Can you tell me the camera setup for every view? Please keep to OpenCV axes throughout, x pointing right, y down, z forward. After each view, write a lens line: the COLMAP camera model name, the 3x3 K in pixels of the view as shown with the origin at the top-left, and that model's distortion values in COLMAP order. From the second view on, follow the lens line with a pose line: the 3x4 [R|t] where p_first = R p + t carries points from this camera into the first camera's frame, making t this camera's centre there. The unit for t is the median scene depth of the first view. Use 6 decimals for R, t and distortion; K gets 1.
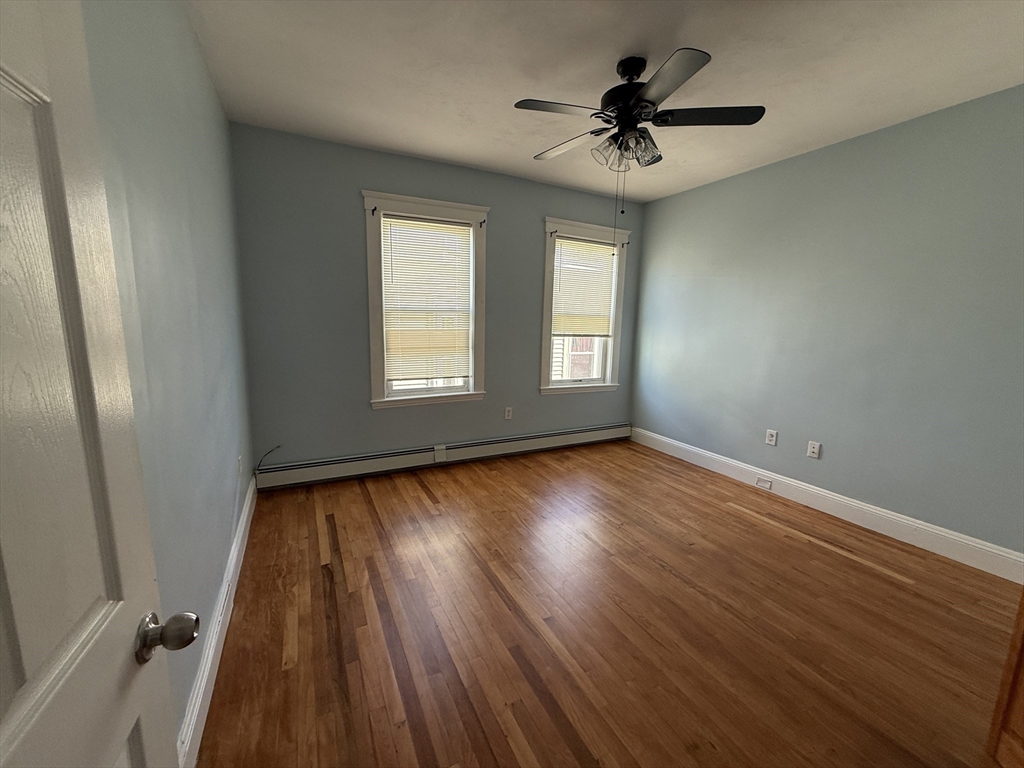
lens RADIAL K [[408.3, 0, 508.3], [0, 408.3, 384.7], [0, 0, 1]] dist [0.000188, 0.000884]
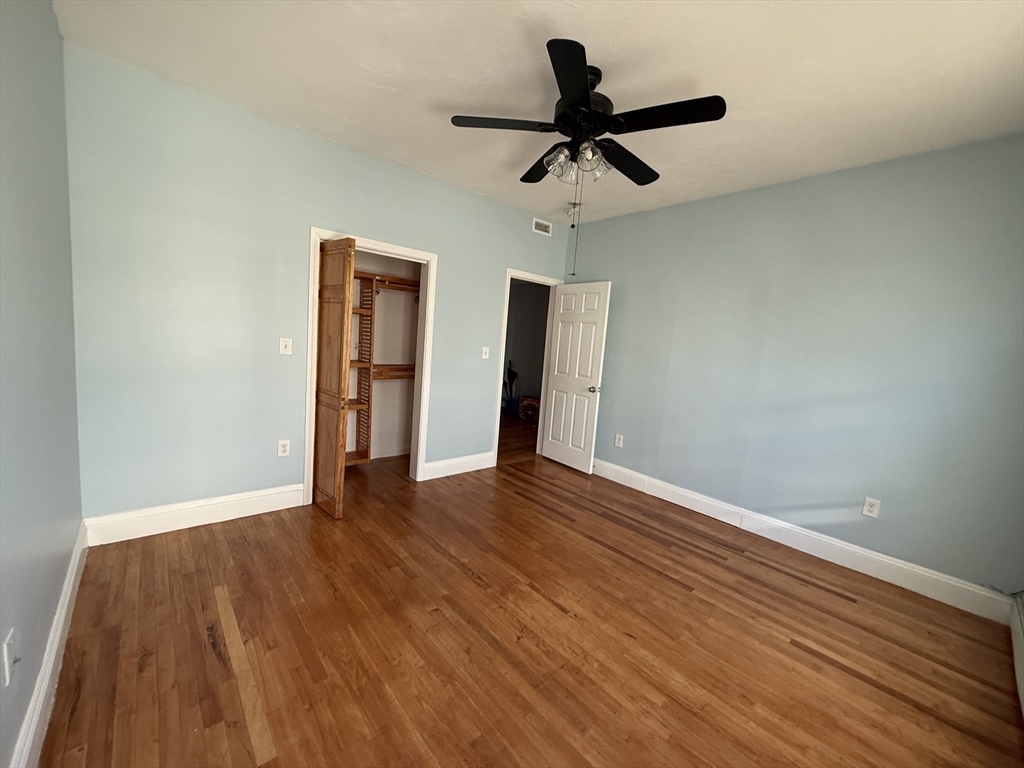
lens RADIAL K [[408.3, 0, 513.4], [0, 408.3, 383.9], [0, 0, 1]] dist [0.000188, 0.000884]
pose [[-0.960426, -0.065748, -0.270665, 0.645928], [-0.136651, 0.957982, 0.252184, -0.293693], [0.242711, 0.279190, -0.929055, 1.954384]]
